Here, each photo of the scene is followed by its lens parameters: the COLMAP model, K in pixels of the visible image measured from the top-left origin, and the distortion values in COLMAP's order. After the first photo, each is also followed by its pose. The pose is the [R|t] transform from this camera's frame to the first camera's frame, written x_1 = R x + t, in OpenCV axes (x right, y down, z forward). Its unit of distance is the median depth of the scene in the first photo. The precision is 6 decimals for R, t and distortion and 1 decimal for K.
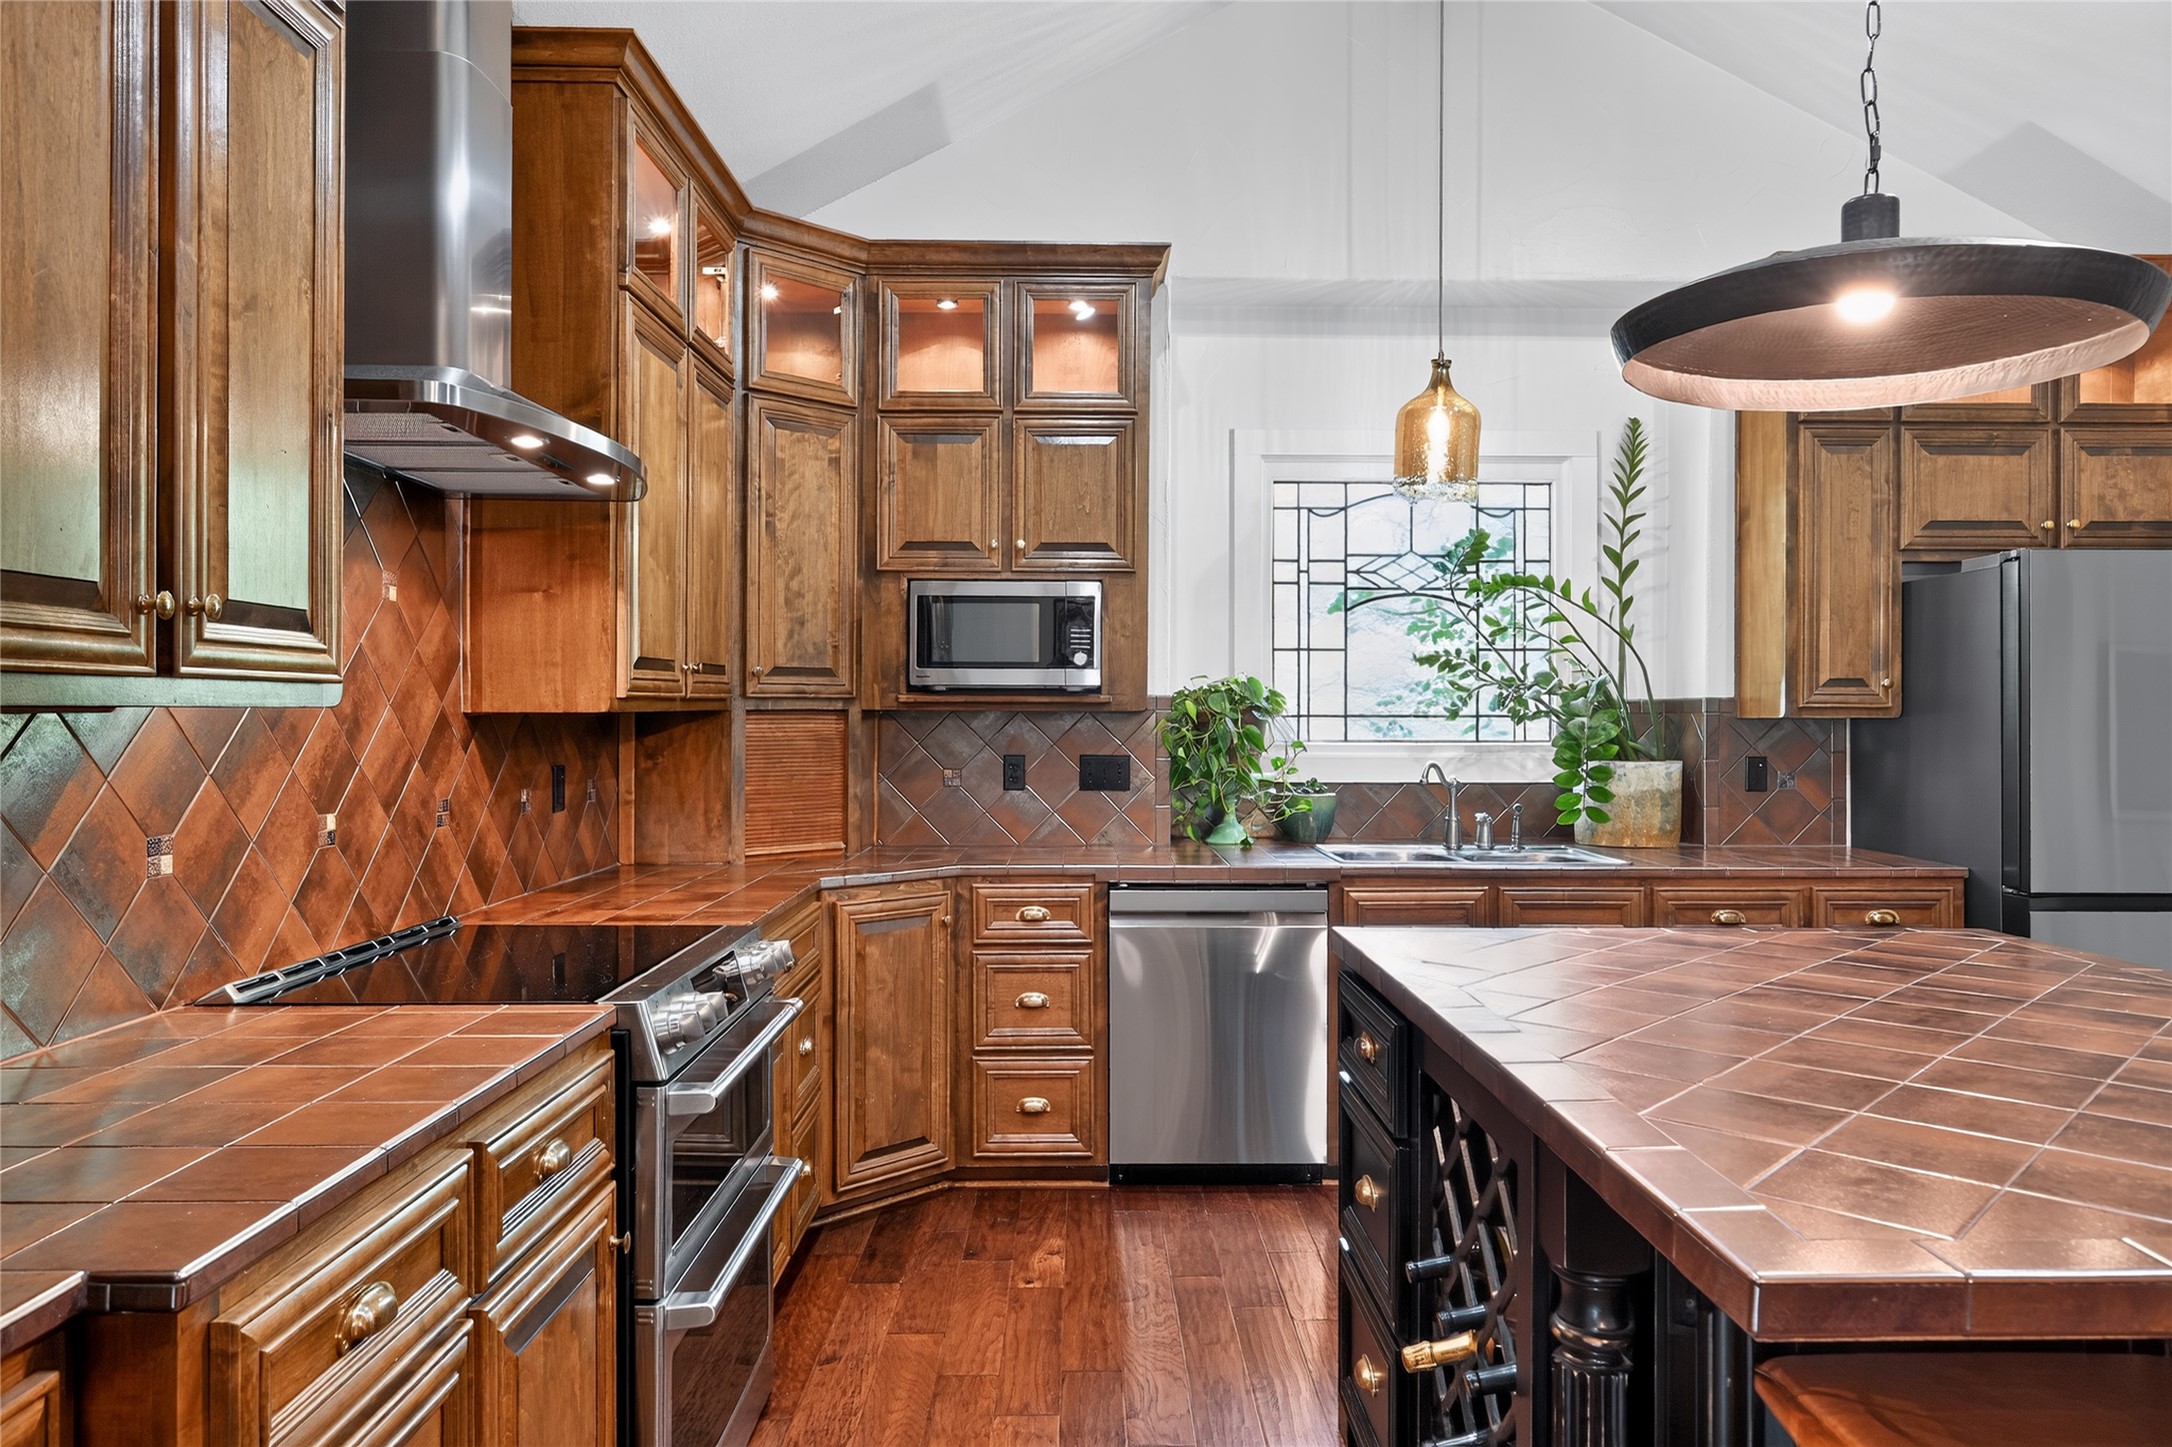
lens RADIAL K [[1417.7, 0, 1086.7], [0, 1417.7, 706.2], [0, 0, 1]] dist [-0.001999, 0.002058]
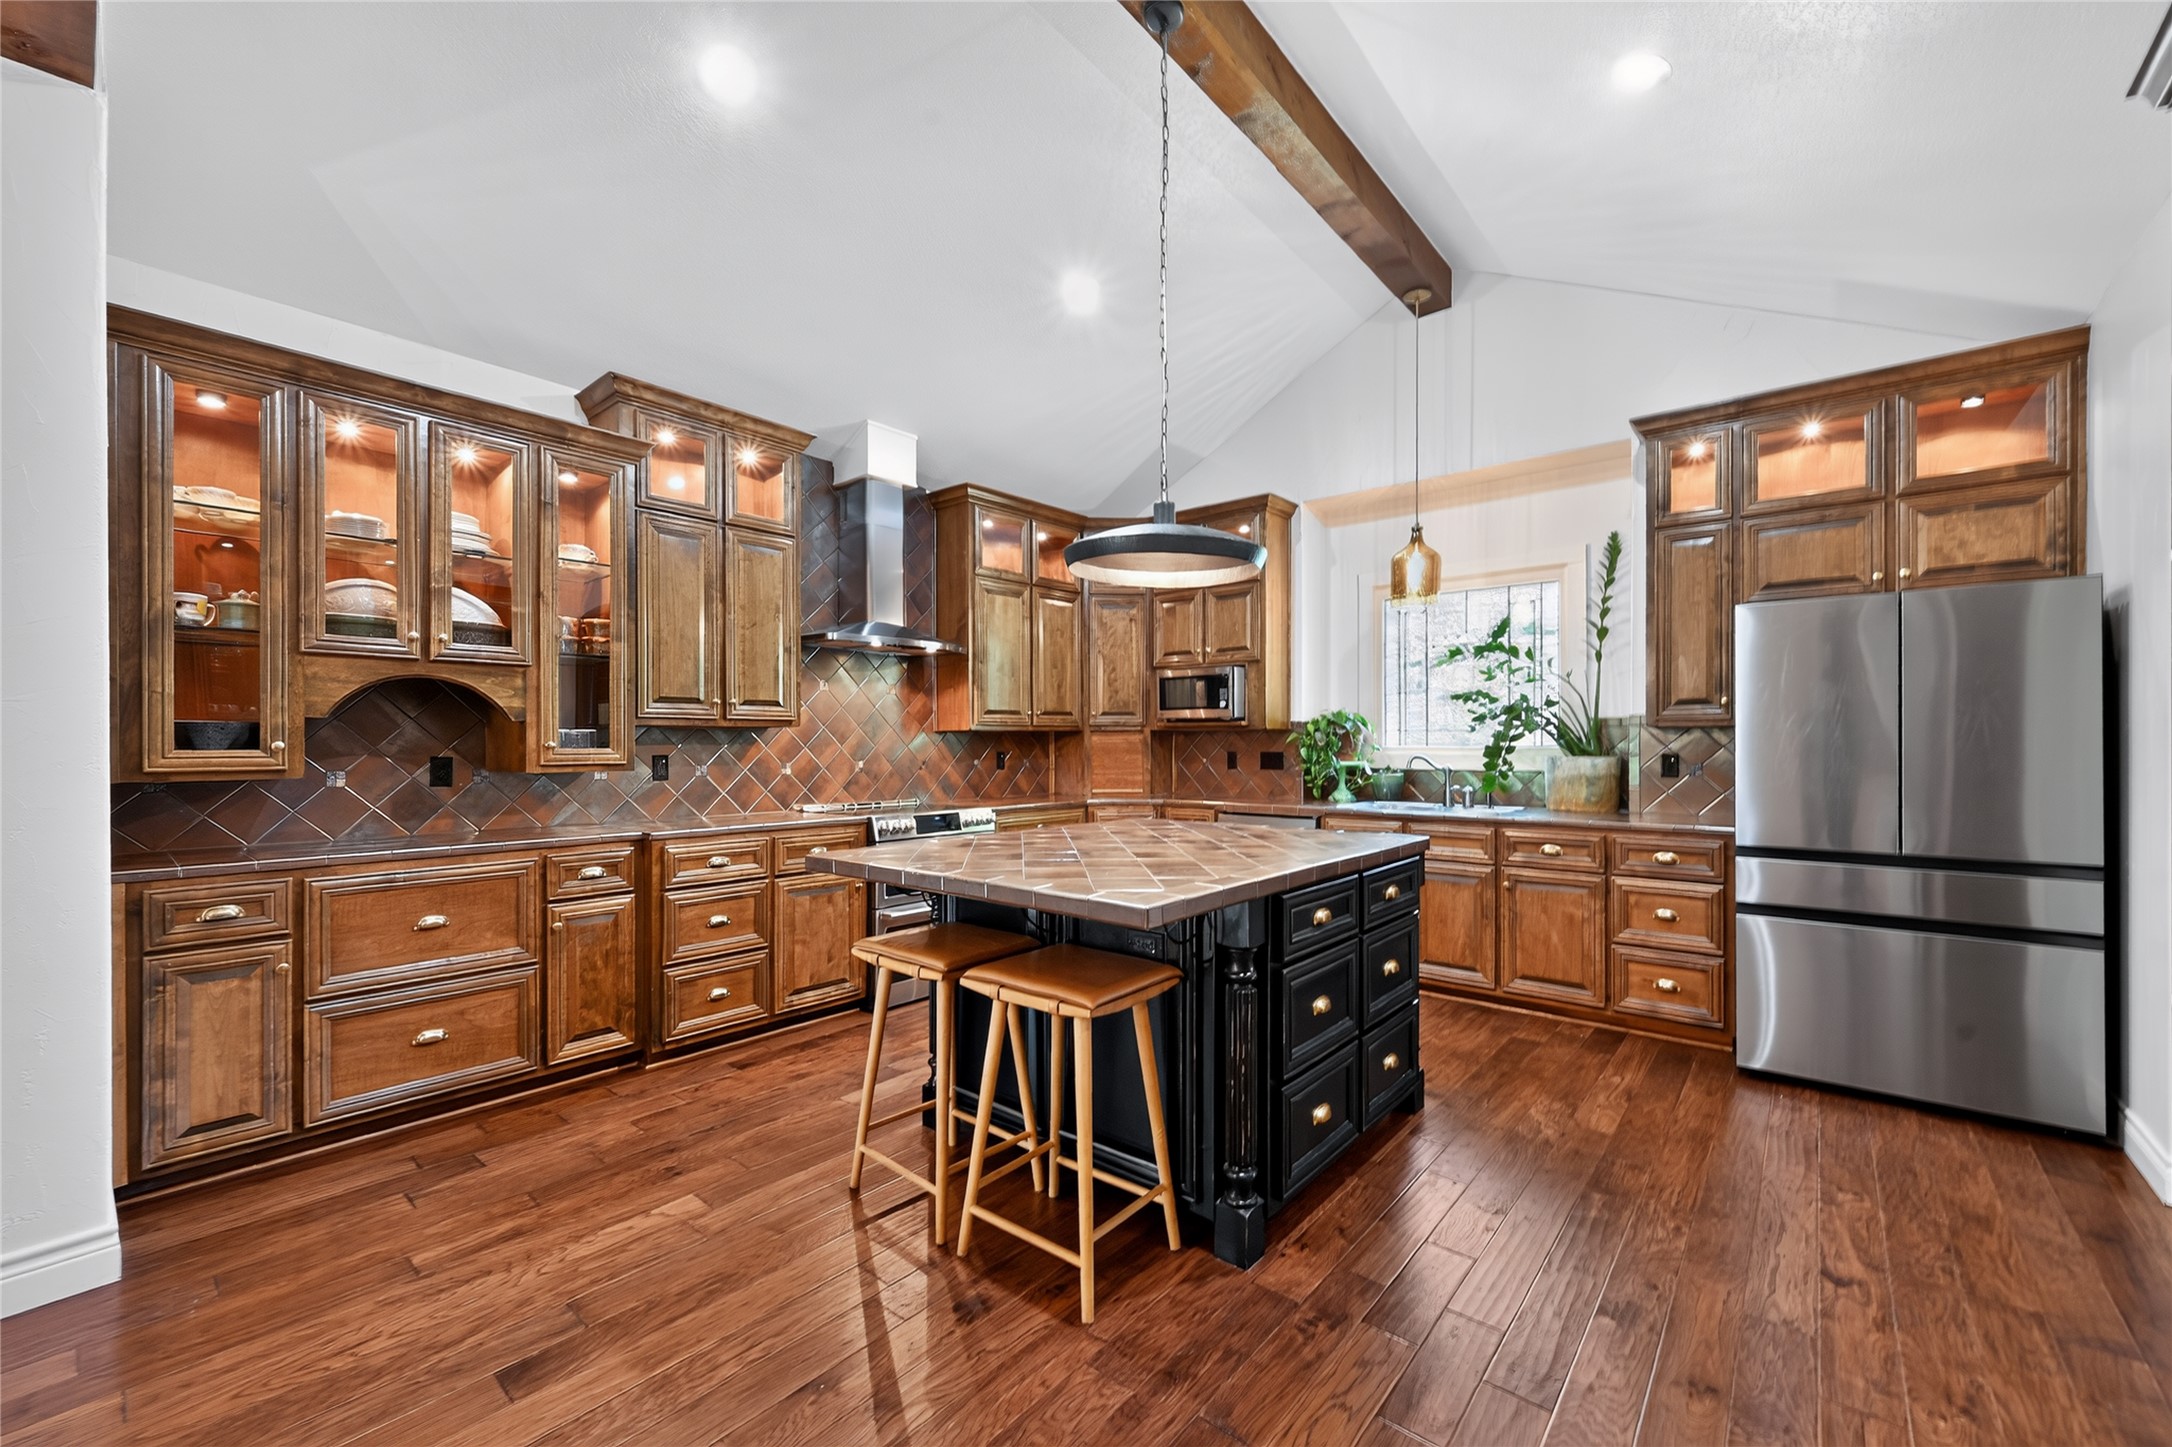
lens RADIAL K [[854.2, 0, 1086.6], [0, 854.2, 745.0], [0, 0, 1]] dist [-0.001963, -0.000167]
pose [[0.757997, -0.002533, -0.652253, 0.635828], [0.008178, 0.999951, 0.005621, 0.017647], [0.652206, -0.009595, 0.757981, -0.075664]]
